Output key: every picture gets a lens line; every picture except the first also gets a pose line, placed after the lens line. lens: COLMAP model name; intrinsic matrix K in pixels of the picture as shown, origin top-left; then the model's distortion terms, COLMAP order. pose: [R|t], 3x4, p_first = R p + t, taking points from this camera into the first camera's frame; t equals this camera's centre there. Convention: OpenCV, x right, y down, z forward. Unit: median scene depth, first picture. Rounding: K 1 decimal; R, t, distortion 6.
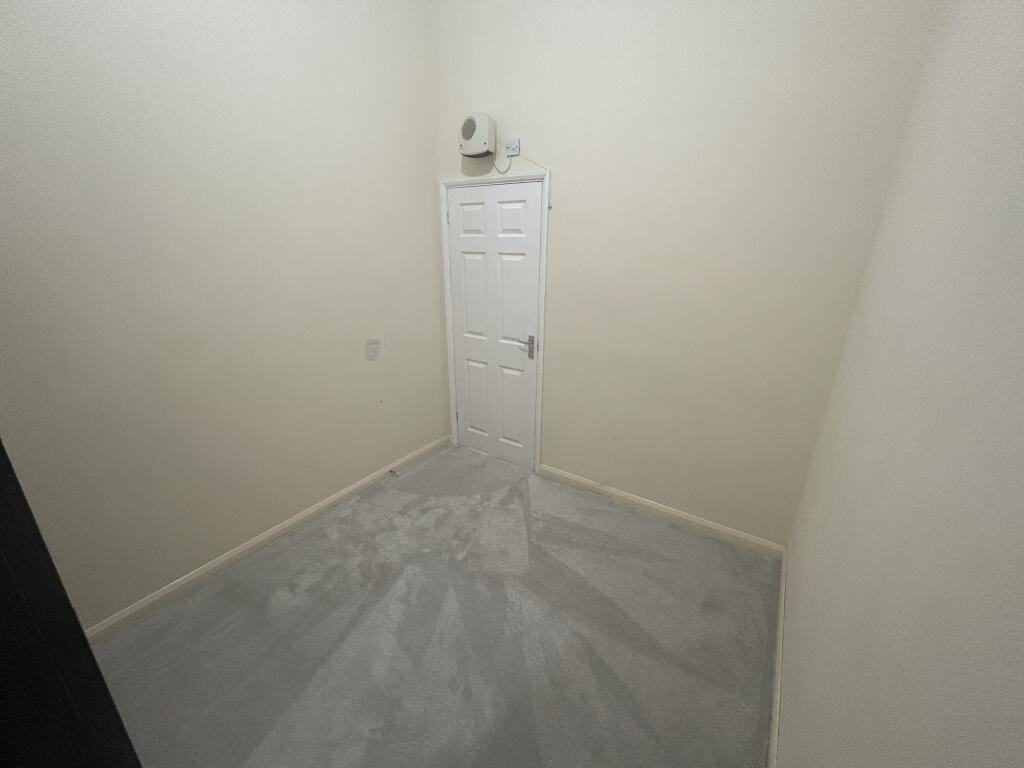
lens RADIAL K [[413.1, 0, 512.0], [0, 413.1, 384.0], [0, 0, 1]] dist [-0.006944, 0.000319]
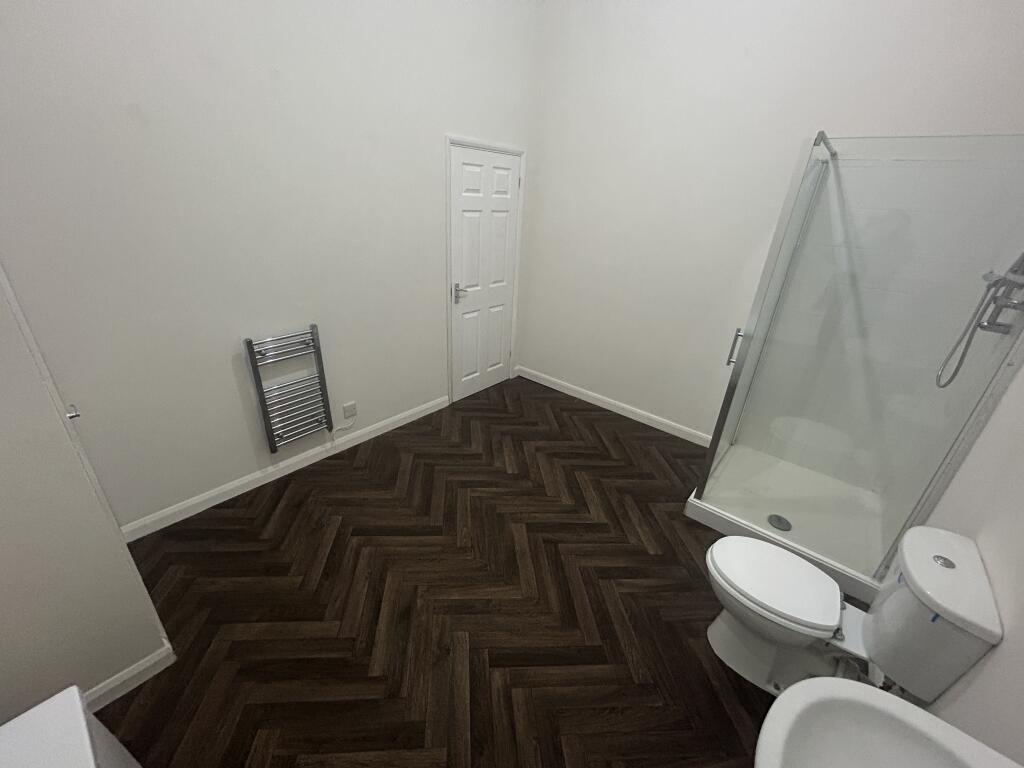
lens RADIAL K [[413.1, 0, 512.0], [0, 413.1, 384.0], [0, 0, 1]] dist [-0.006944, 0.000319]
pose [[0.104974, -0.411096, 0.905528, -1.268479], [0.292993, 0.882928, 0.366870, -0.283304], [-0.950335, 0.226801, 0.213133, 0.770647]]
